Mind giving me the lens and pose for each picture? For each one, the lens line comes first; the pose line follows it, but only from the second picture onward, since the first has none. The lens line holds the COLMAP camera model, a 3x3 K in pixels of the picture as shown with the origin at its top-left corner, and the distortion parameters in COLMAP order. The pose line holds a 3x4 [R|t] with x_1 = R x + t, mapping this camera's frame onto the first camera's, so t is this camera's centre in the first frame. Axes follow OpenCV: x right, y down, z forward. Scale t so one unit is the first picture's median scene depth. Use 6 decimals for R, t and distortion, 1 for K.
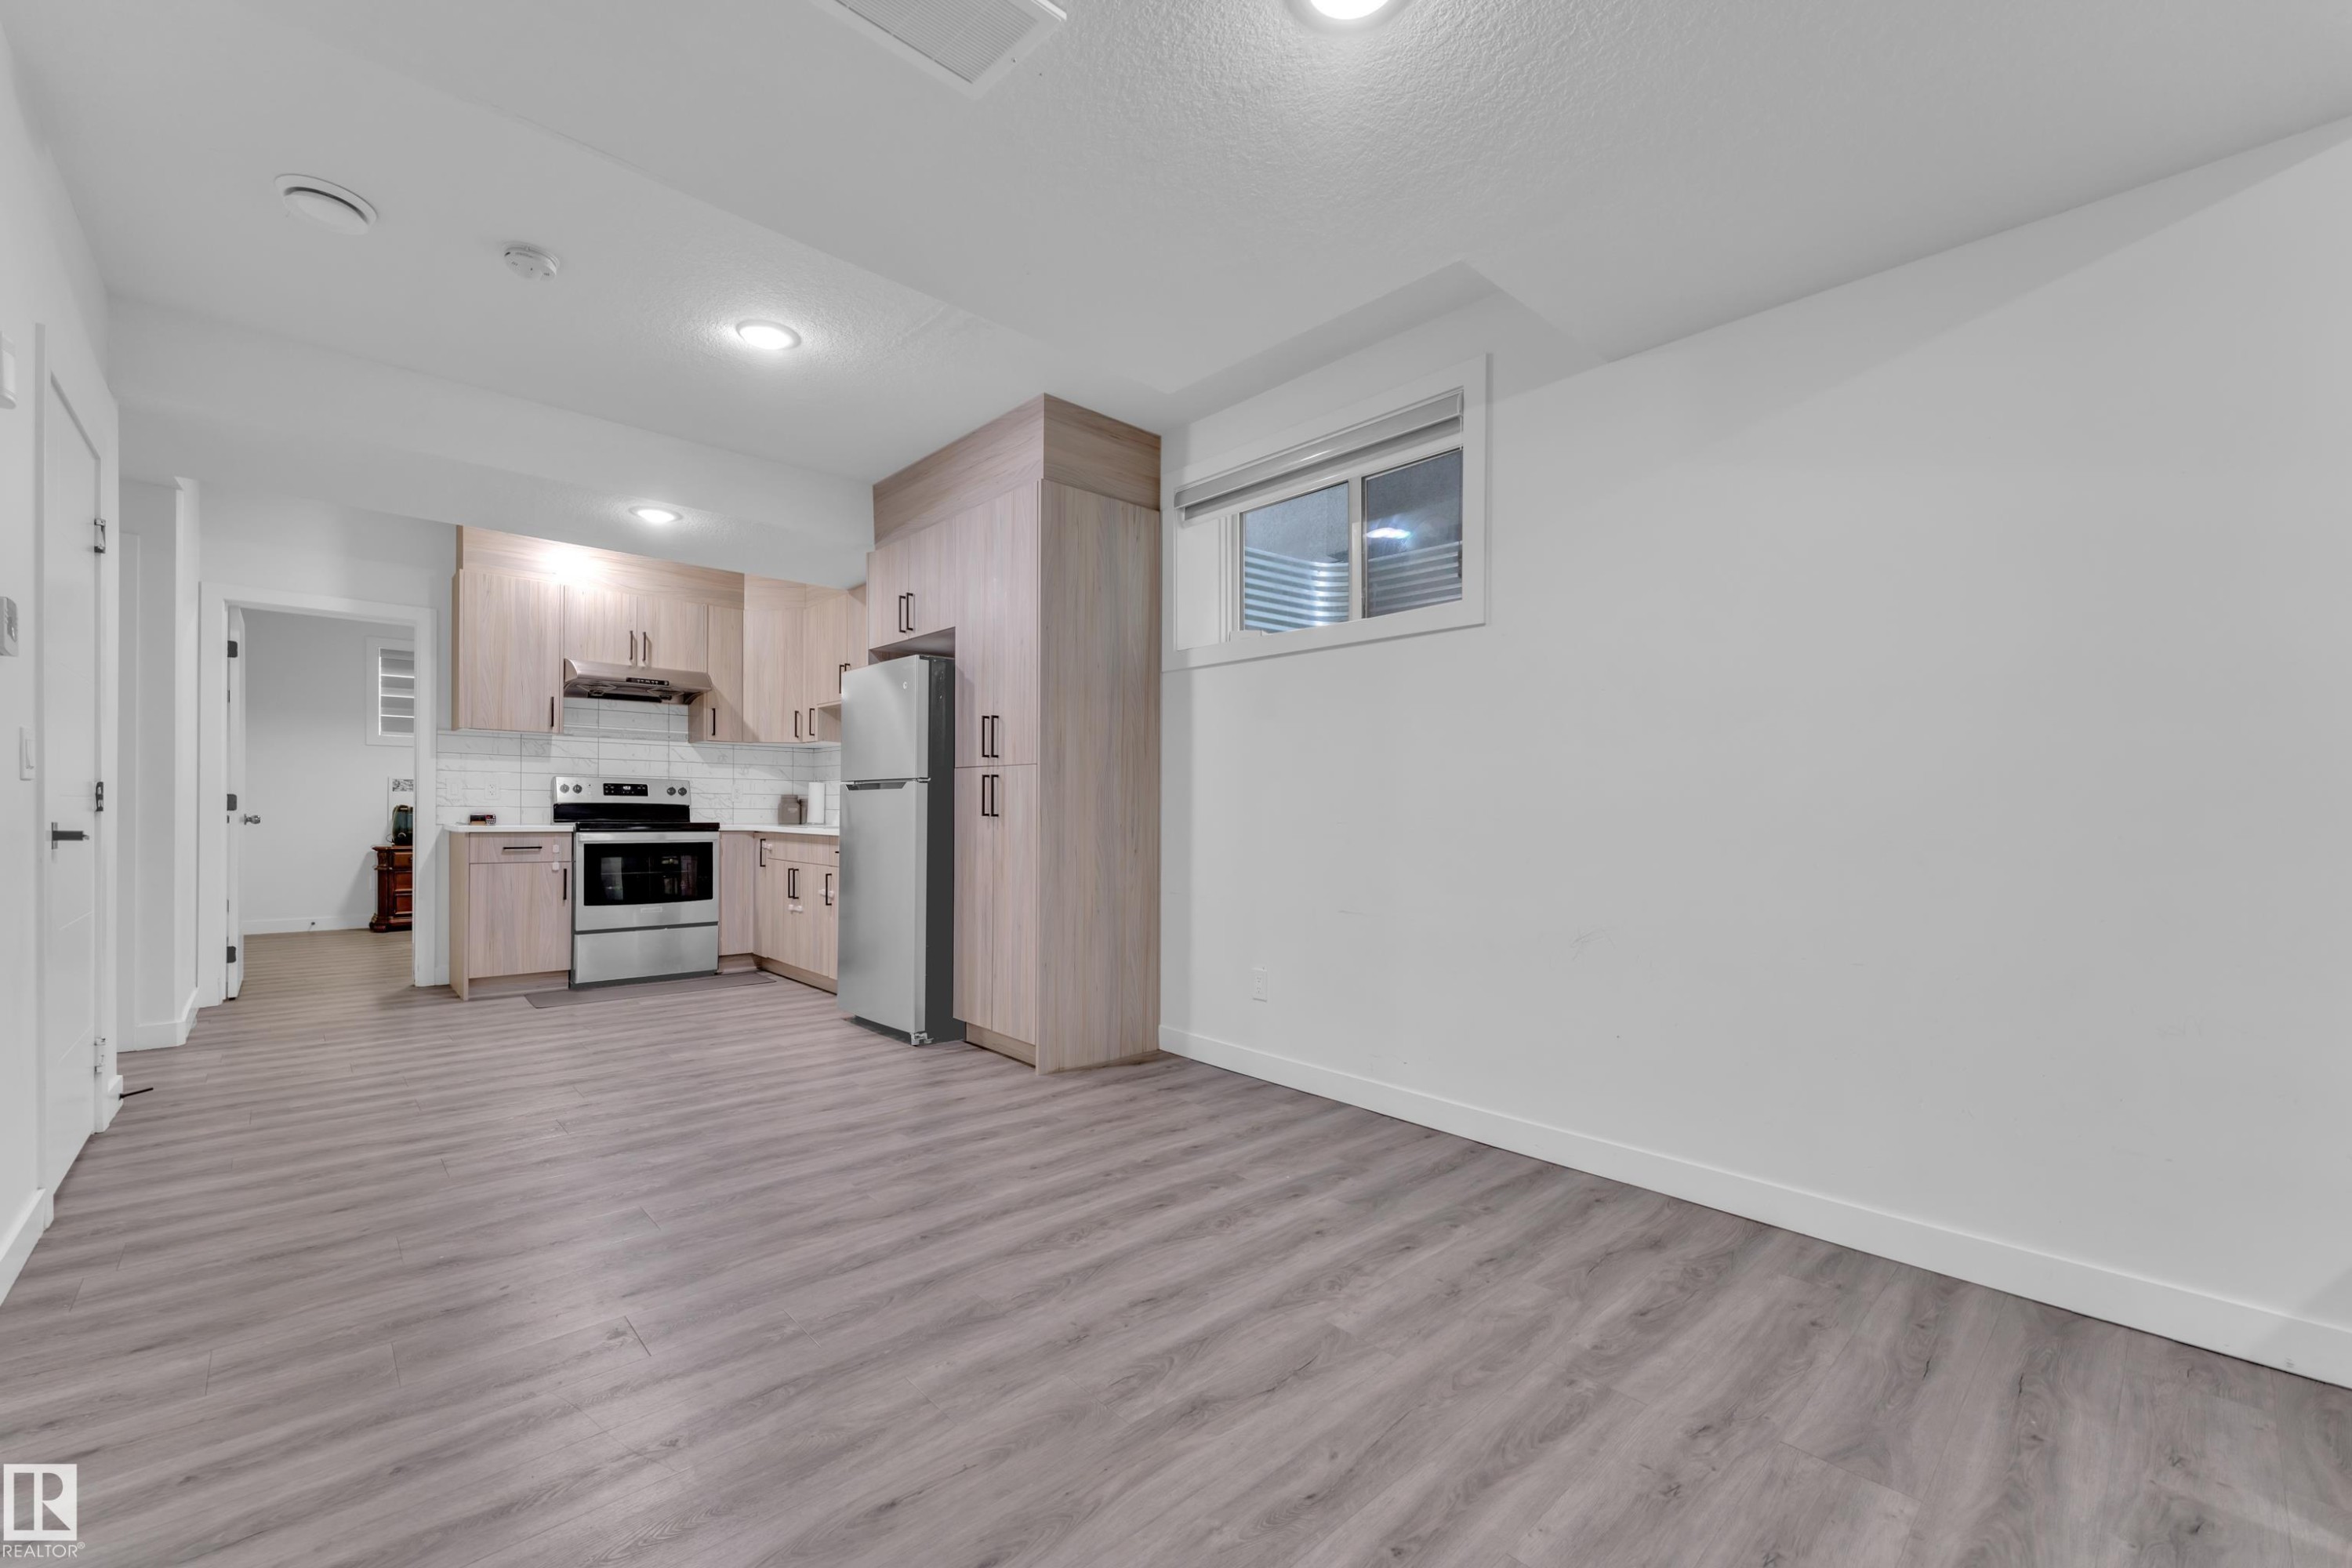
lens RADIAL K [[952.0, 0, 1172.1], [0, 952.0, 806.1], [0, 0, 1]] dist [0.003173, -0.000233]
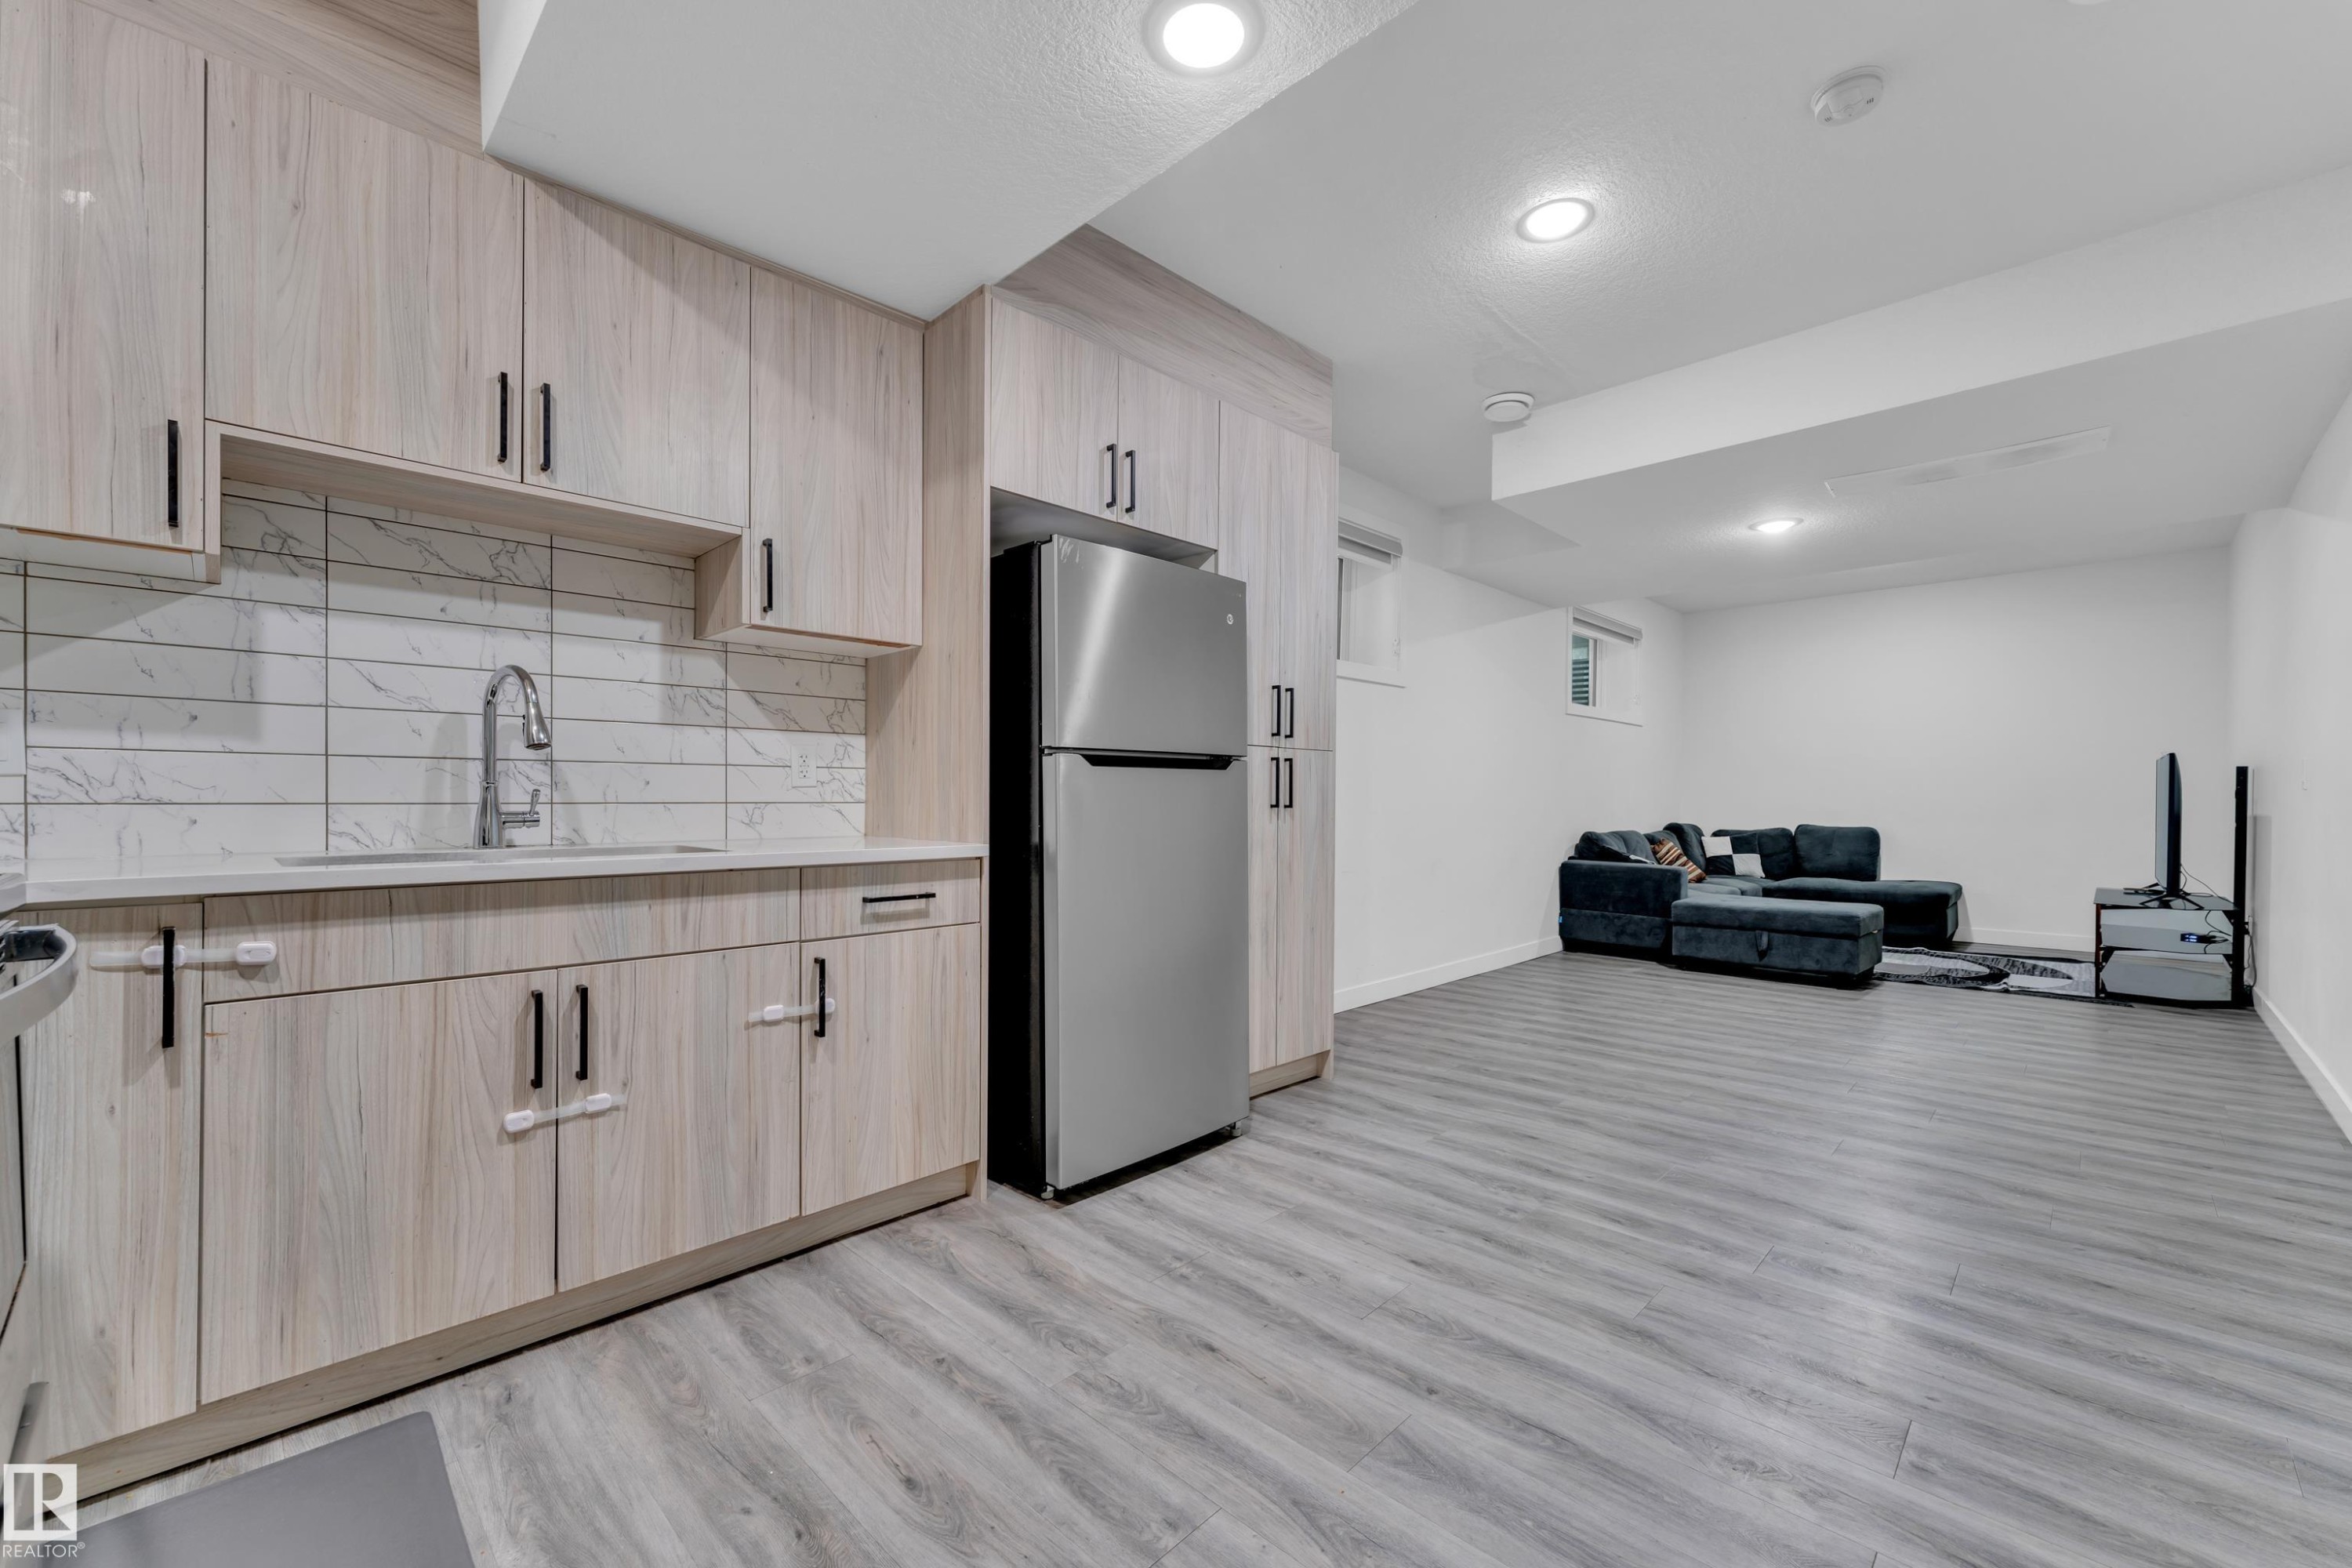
lens RADIAL K [[952.0, 0, 1172.8], [0, 952.0, 788.6], [0, 0, 1]] dist [0.003173, -0.000233]
pose [[-0.051497, 0.001786, 0.998672, -1.437574], [-0.007760, 0.999967, -0.002188, -0.005799], [-0.998643, -0.007862, -0.051482, 1.605903]]
